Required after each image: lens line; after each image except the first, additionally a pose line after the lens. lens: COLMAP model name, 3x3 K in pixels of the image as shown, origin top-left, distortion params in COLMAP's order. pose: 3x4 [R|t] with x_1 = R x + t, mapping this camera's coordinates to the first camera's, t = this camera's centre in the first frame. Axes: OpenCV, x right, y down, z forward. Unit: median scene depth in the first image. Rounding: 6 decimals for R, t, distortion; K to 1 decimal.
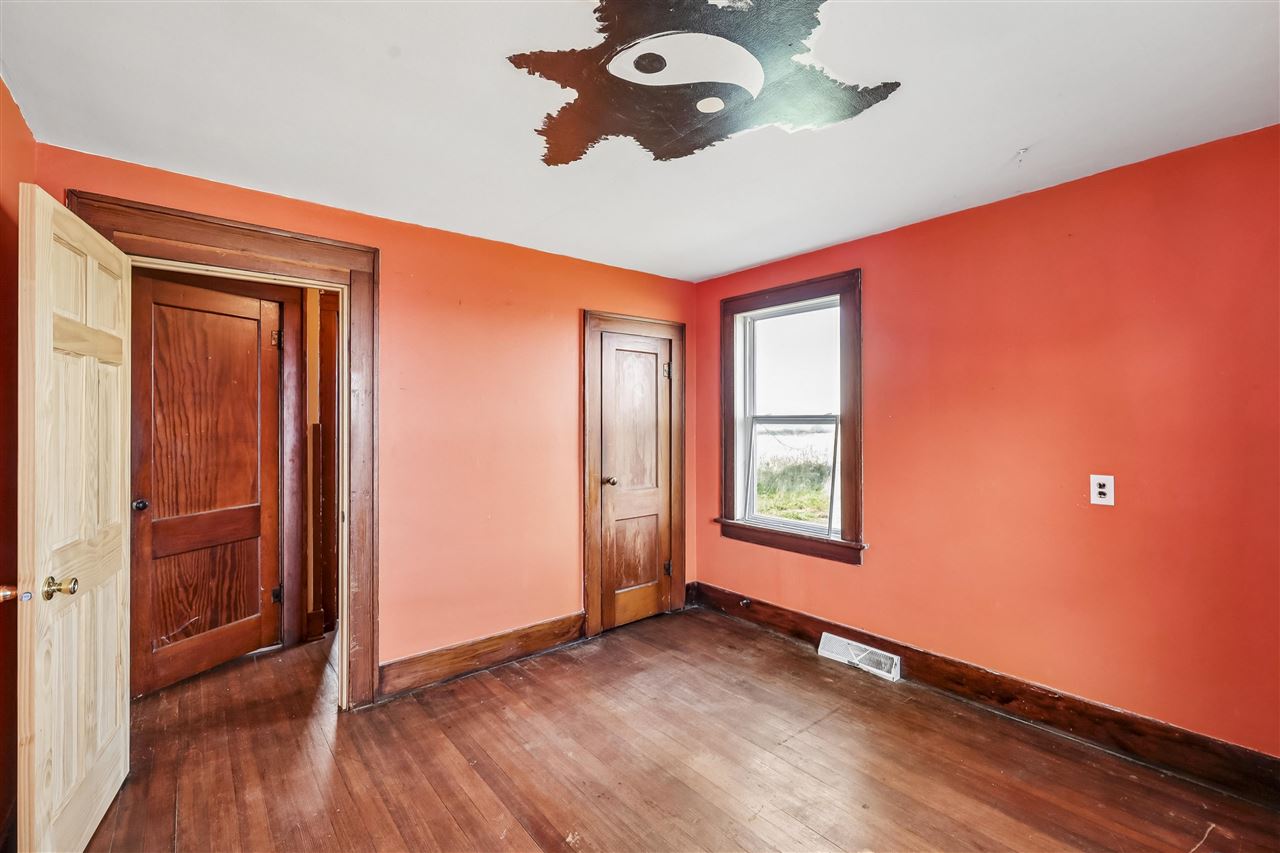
lens RADIAL K [[560.8, 0, 638.7], [0, 560.8, 411.0], [0, 0, 1]] dist [-0.000973, -0.000207]
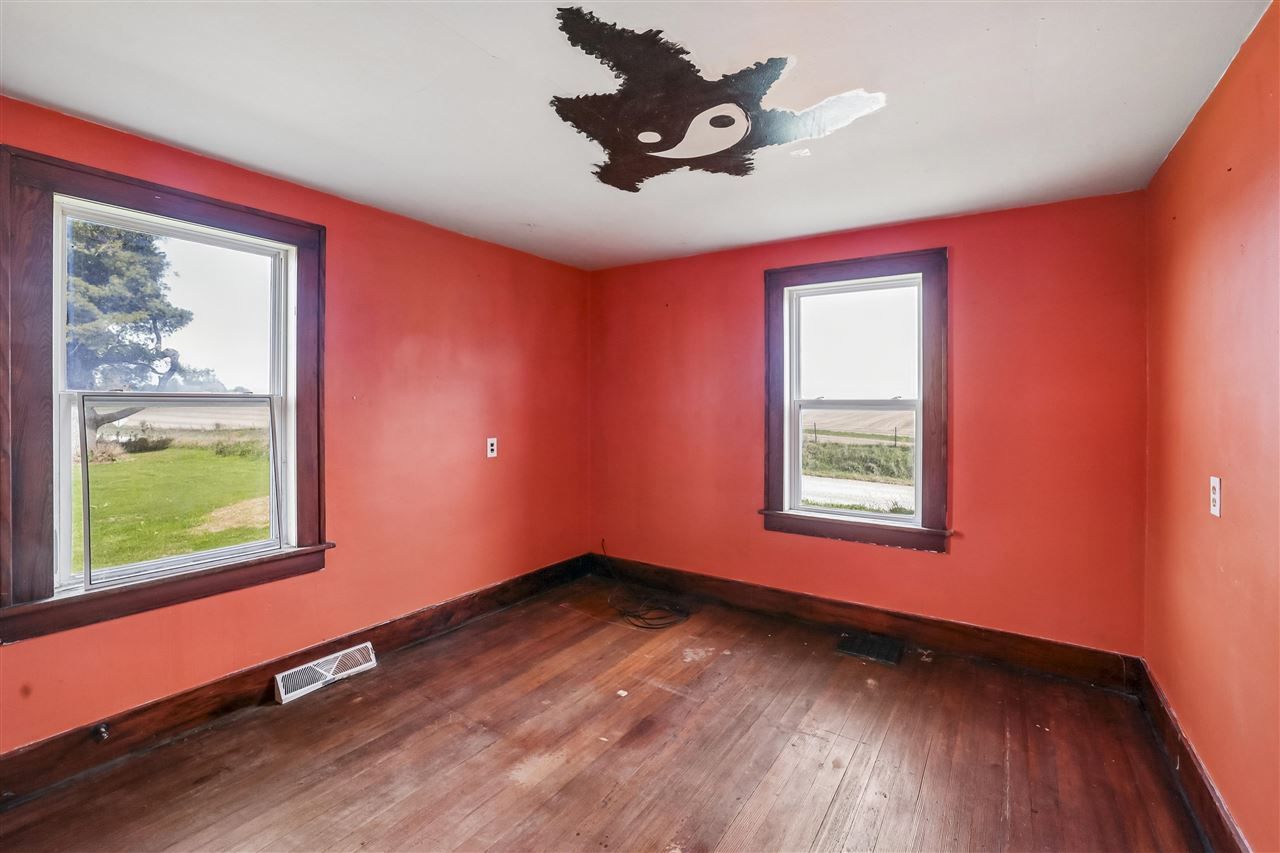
lens RADIAL K [[558.0, 0, 642.9], [0, 558.0, 400.0], [0, 0, 1]] dist [-0.000074, 0.000371]
pose [[-0.291332, 0.009682, 0.956573, -0.667793], [-0.017888, 0.999719, -0.015567, 0.021473], [-0.956455, -0.021647, -0.291077, 0.899145]]
